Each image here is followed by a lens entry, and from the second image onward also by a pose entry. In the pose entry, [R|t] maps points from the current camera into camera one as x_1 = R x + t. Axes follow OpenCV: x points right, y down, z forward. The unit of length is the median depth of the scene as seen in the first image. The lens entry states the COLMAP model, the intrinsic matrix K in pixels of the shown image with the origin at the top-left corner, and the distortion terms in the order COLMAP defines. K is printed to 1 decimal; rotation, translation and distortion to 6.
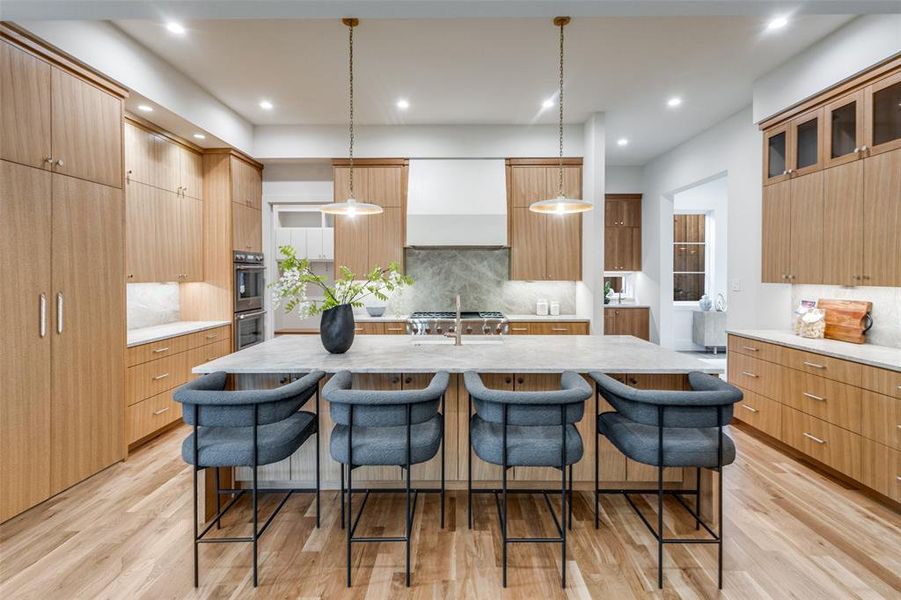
lens RADIAL K [[454.6, 0, 448.7], [0, 454.6, 277.7], [0, 0, 1]] dist [0.007276, 0.000190]
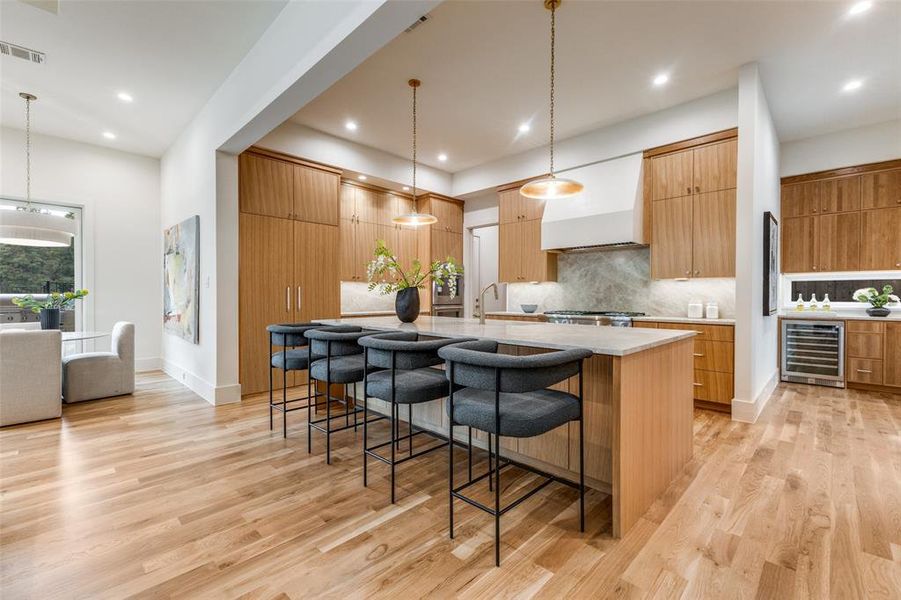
lens RADIAL K [[391.2, 0, 453.8], [0, 391.2, 297.3], [0, 0, 1]] dist [0.010407, -0.001532]
pose [[0.726677, 0.003676, -0.686970, 0.397298], [-0.010115, 0.999935, -0.005349, 0.051942], [0.686905, 0.010836, 0.726667, 0.129185]]
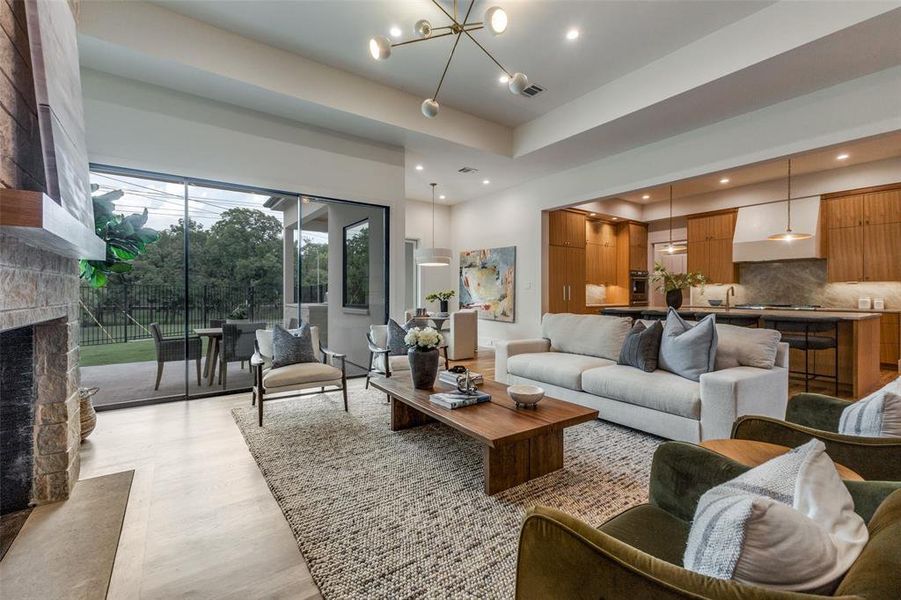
lens RADIAL K [[391.2, 0, 451.9], [0, 391.2, 293.8], [0, 0, 1]] dist [0.010407, -0.001532]
pose [[0.599457, 0.000635, -0.800407, 0.410717], [-0.010122, 0.999926, -0.006787, 0.060391], [0.800343, 0.012170, 0.599419, -0.626071]]
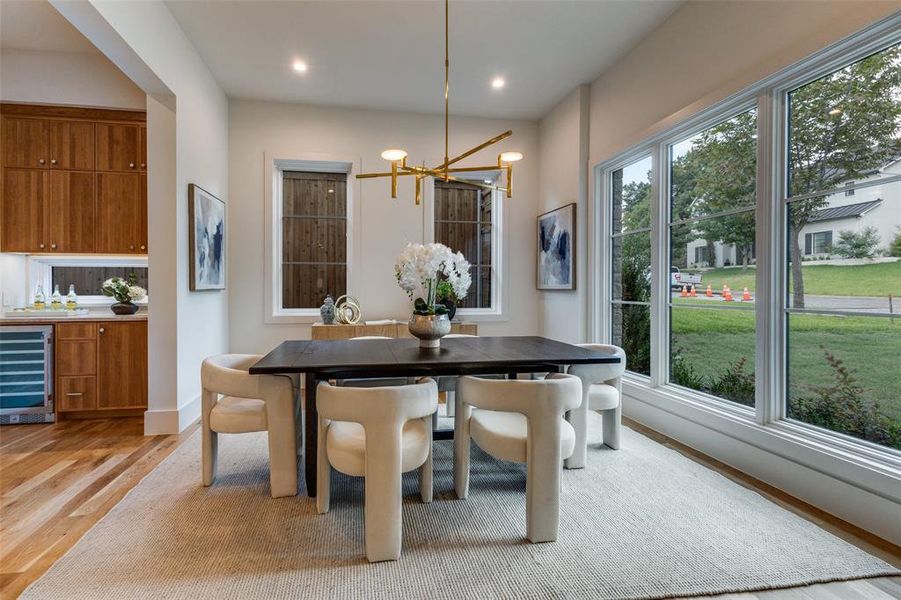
lens RADIAL K [[391.2, 0, 417.4], [0, 391.2, 291.6], [0, 0, 1]] dist [0.010407, -0.001532]
pose [[0.985254, -0.002777, 0.171076, 0.854768], [0.003883, 0.999974, -0.006132, 0.047759], [-0.171055, 0.006706, 0.985239, 0.664216]]
